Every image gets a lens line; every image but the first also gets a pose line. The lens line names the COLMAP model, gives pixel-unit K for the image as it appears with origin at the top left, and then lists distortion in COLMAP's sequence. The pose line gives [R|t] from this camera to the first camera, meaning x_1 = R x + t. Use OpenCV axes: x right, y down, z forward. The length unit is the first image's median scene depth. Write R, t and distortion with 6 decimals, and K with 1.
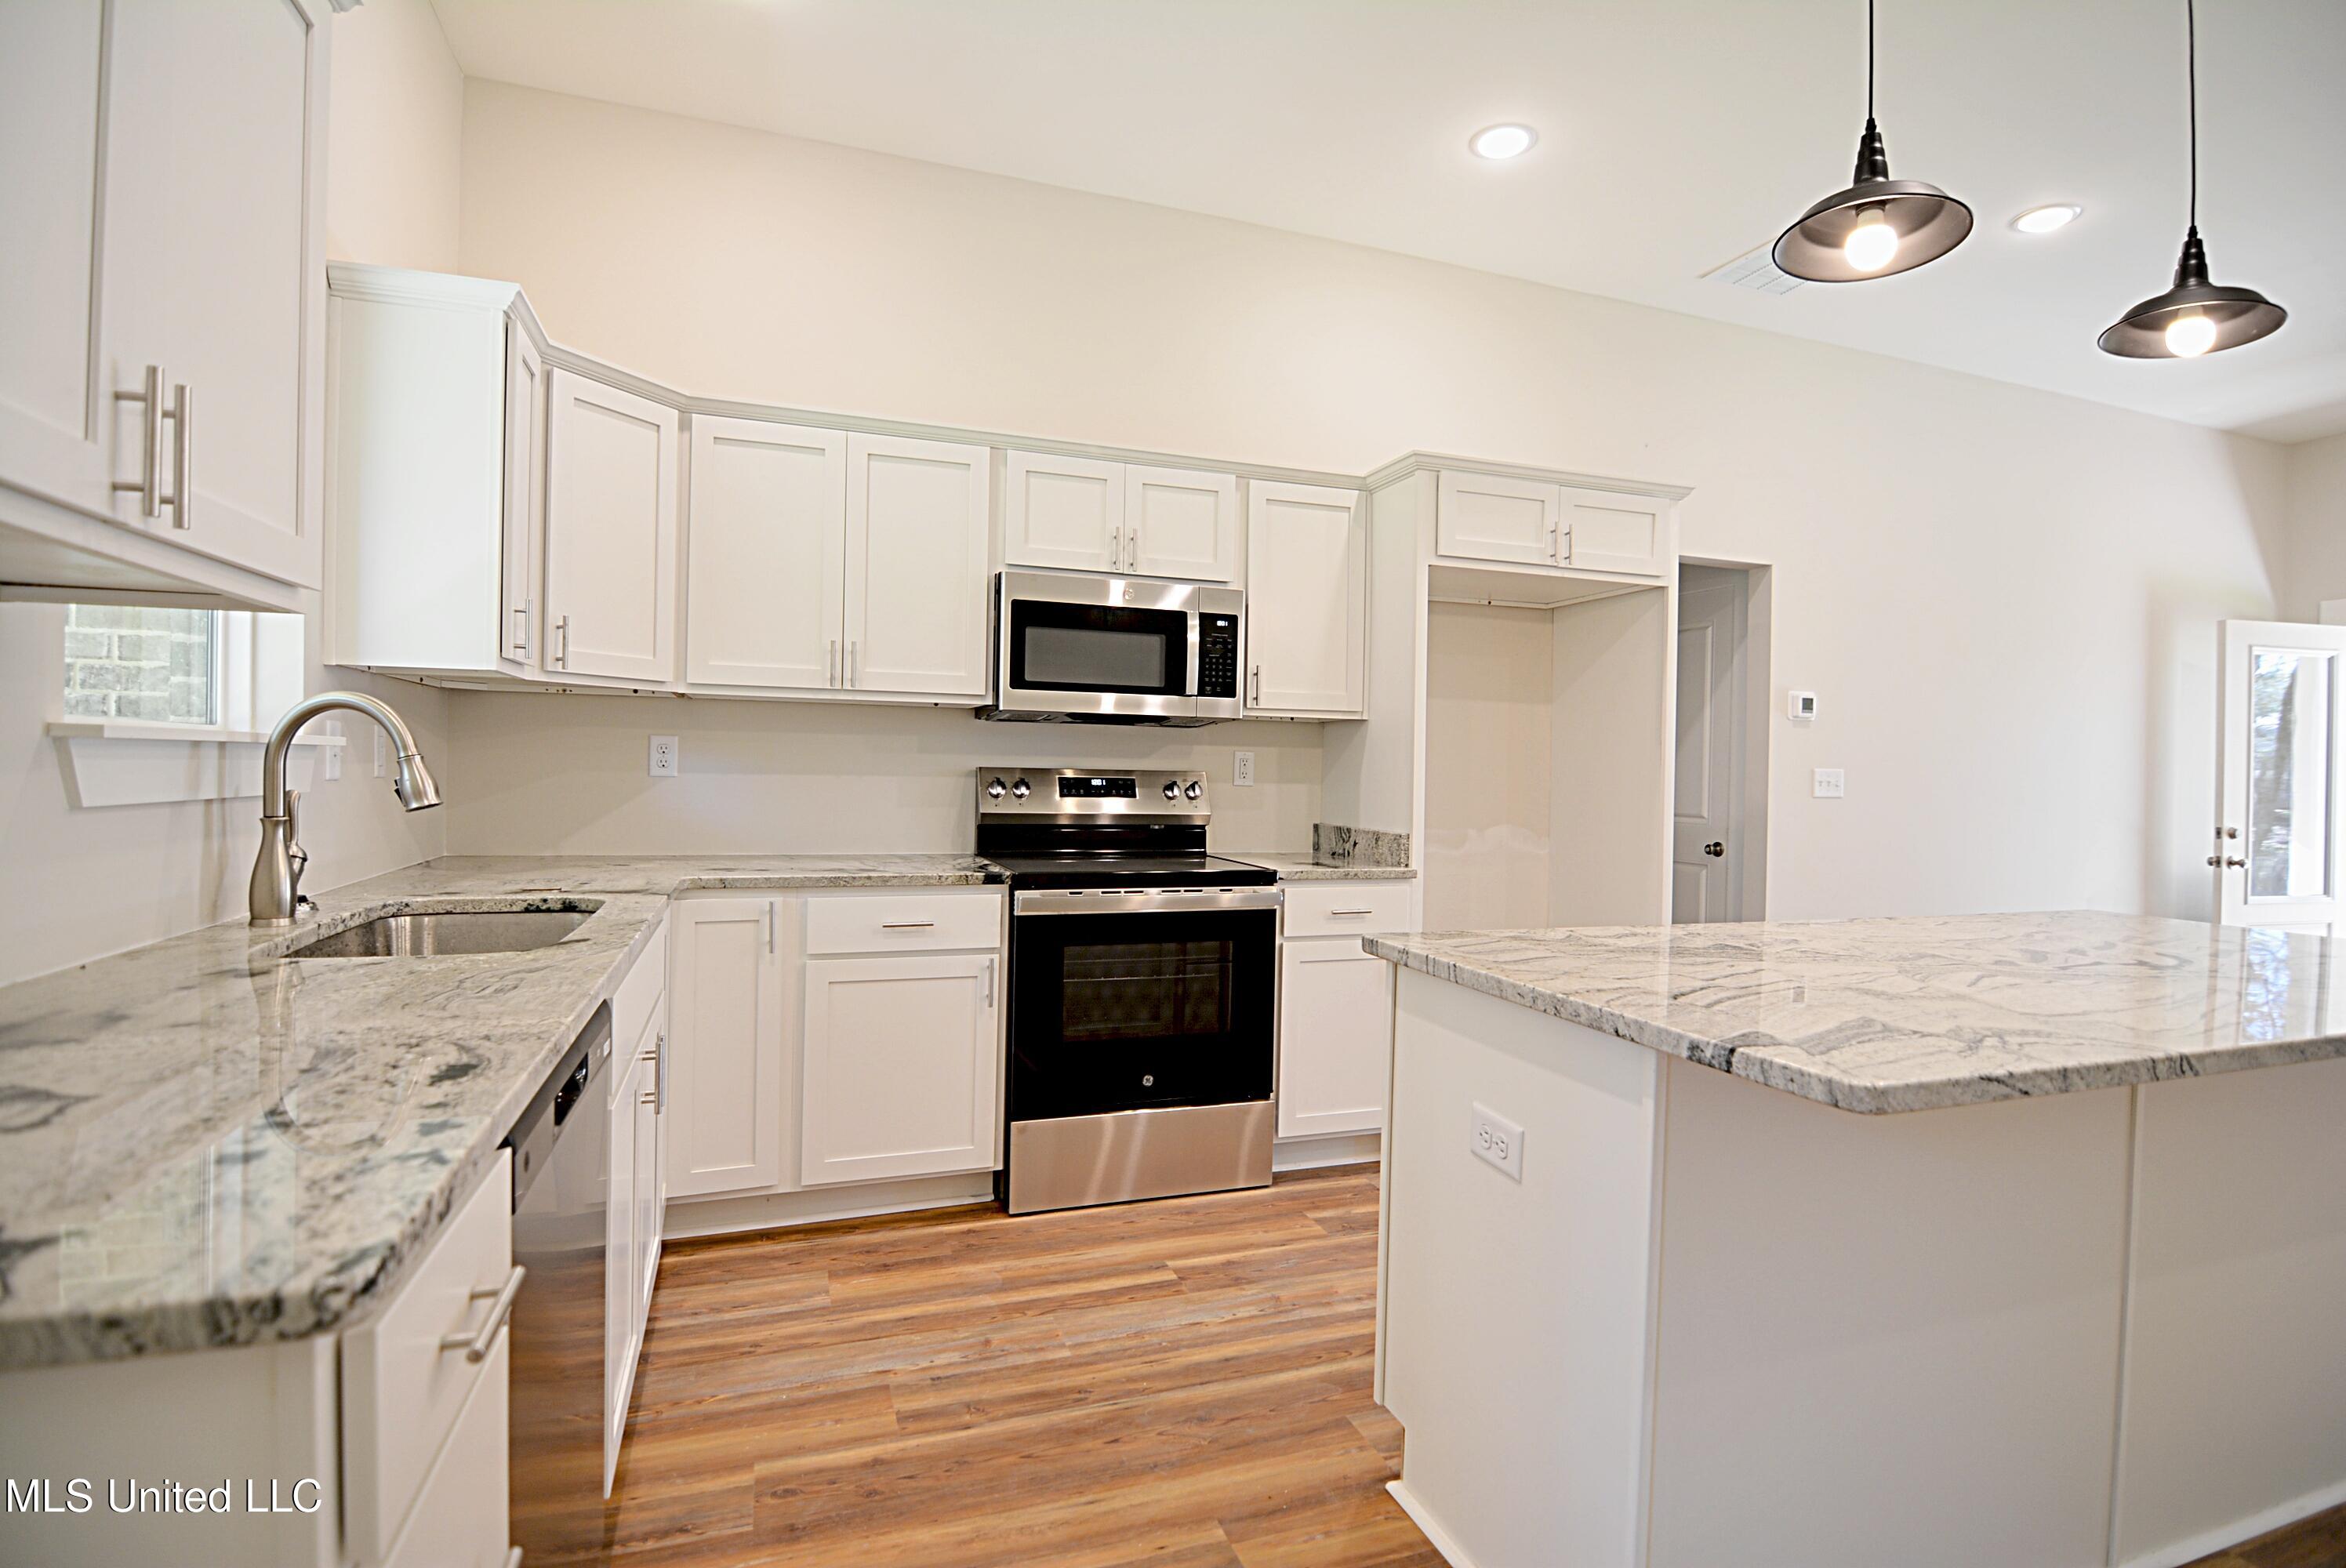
lens RADIAL K [[1128.6, 0, 1249.7], [0, 1128.6, 752.8], [0, 0, 1]] dist [-0.003706, -0.000758]
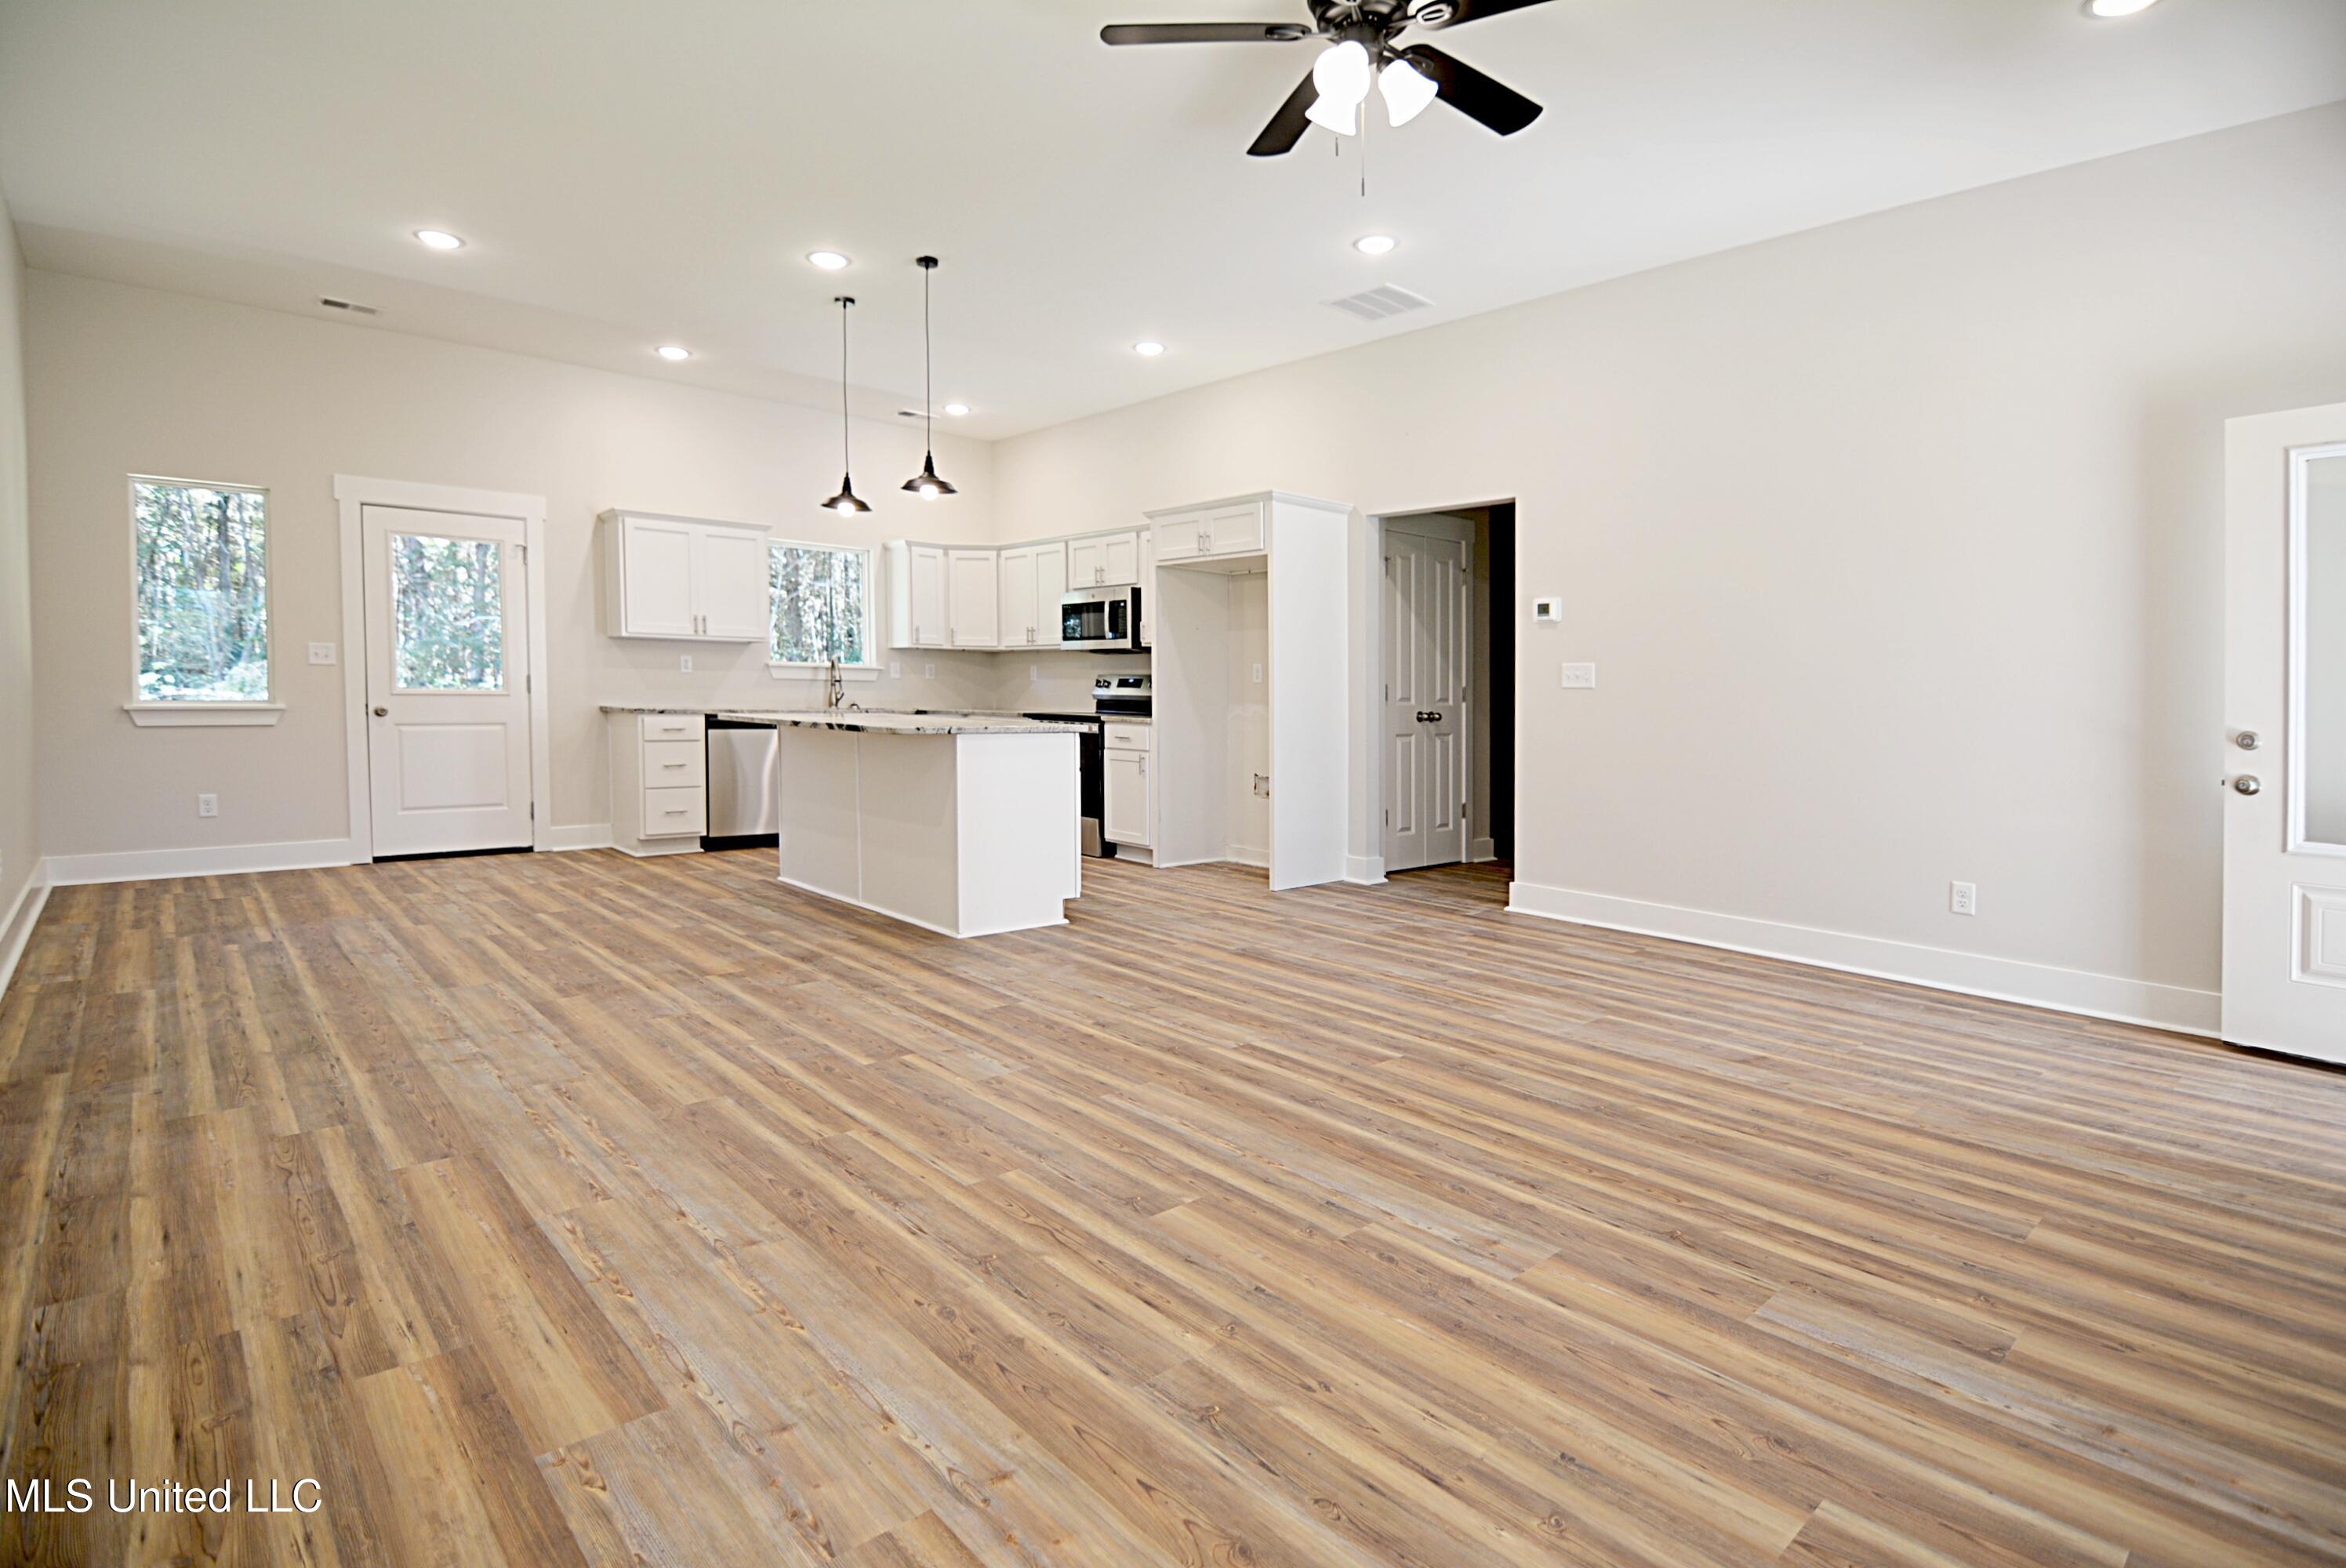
lens RADIAL K [[1128.6, 0, 1249.7], [0, 1128.6, 752.8], [0, 0, 1]] dist [-0.003706, -0.000758]
pose [[0.418885, 0.036222, -0.907317, 2.156674], [0.005963, 0.999073, 0.042638, 0.082349], [0.908020, -0.023271, 0.418280, 0.333046]]
